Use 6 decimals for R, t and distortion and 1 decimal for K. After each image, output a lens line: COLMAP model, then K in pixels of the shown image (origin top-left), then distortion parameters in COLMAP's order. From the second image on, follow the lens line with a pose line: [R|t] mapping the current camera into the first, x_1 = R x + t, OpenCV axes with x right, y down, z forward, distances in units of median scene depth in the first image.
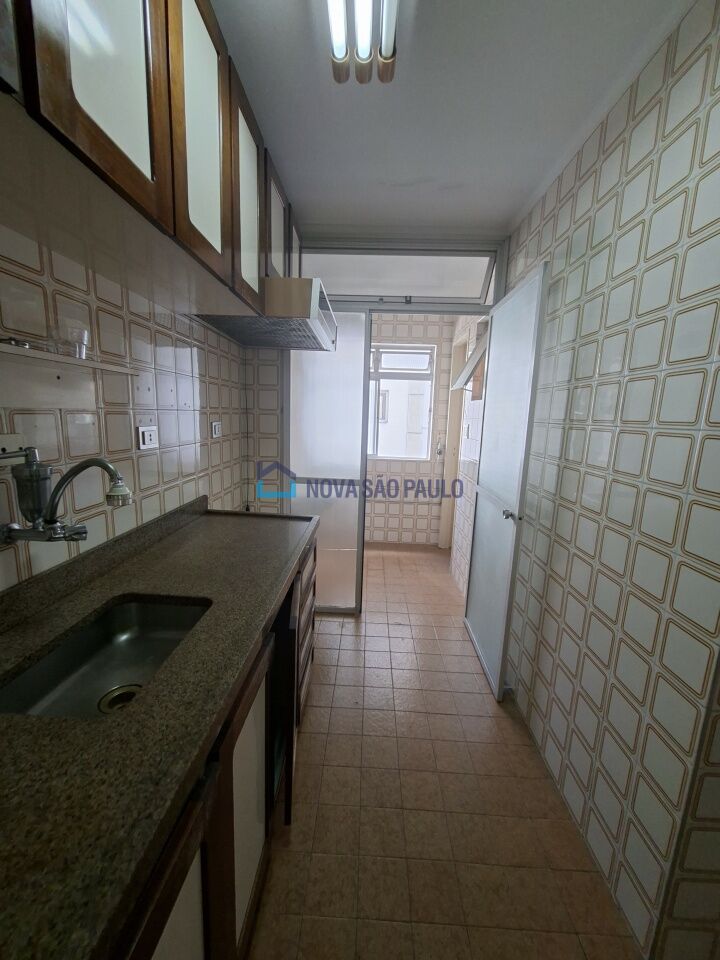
lens RADIAL K [[378.5, 0, 358.8], [0, 378.5, 478.5], [0, 0, 1]] dist [-0.003751, 0.000785]
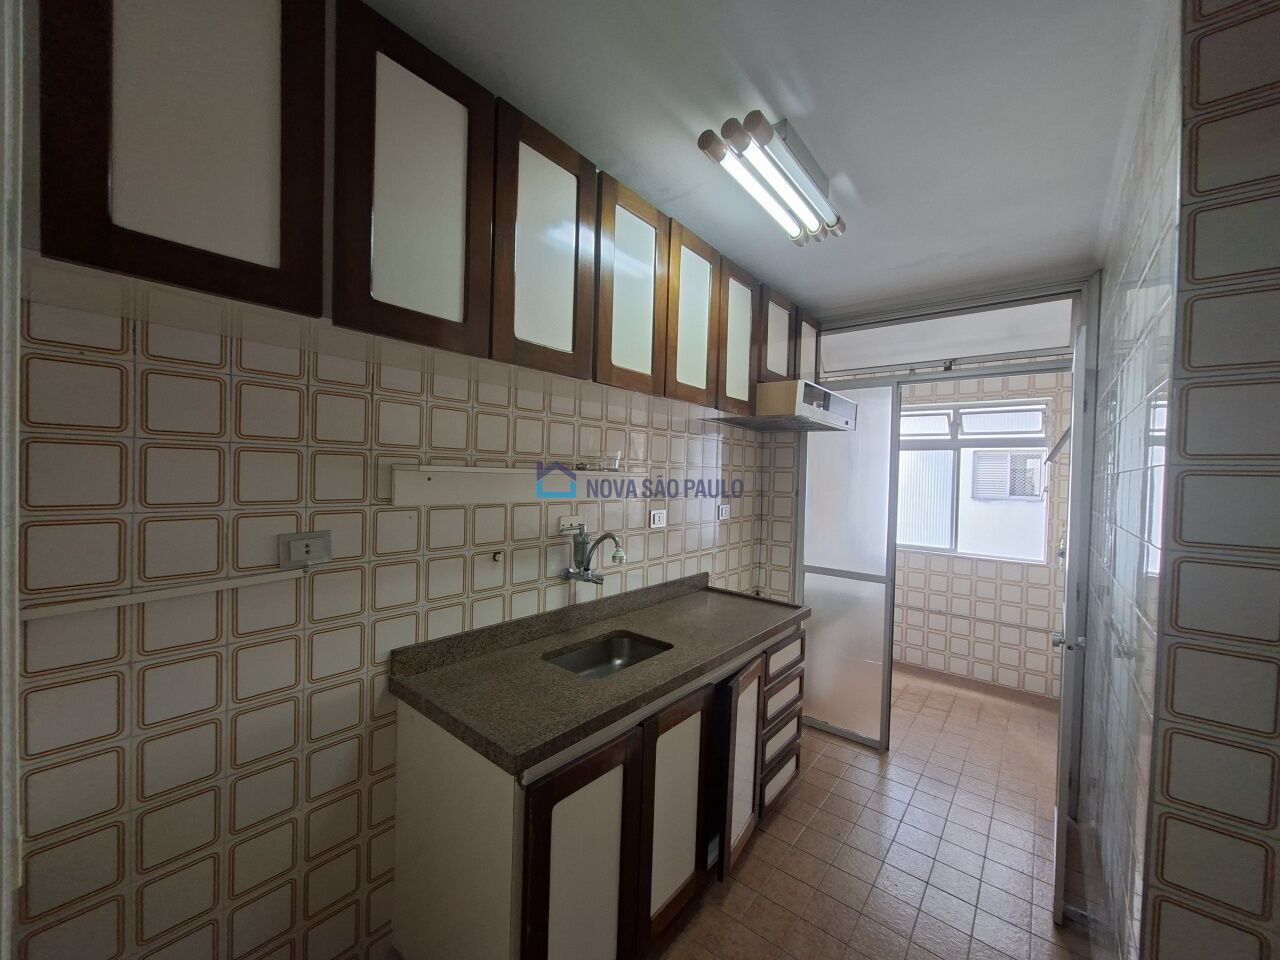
lens RADIAL K [[504.6, 0, 638.0], [0, 504.6, 483.3], [0, 0, 1]] dist [-0.003751, 0.000785]
pose [[0.794821, 0.003073, -0.606836, 0.356848], [-0.104192, 0.985829, -0.131477, 0.004543], [0.597832, 0.167728, 0.783877, -0.335274]]
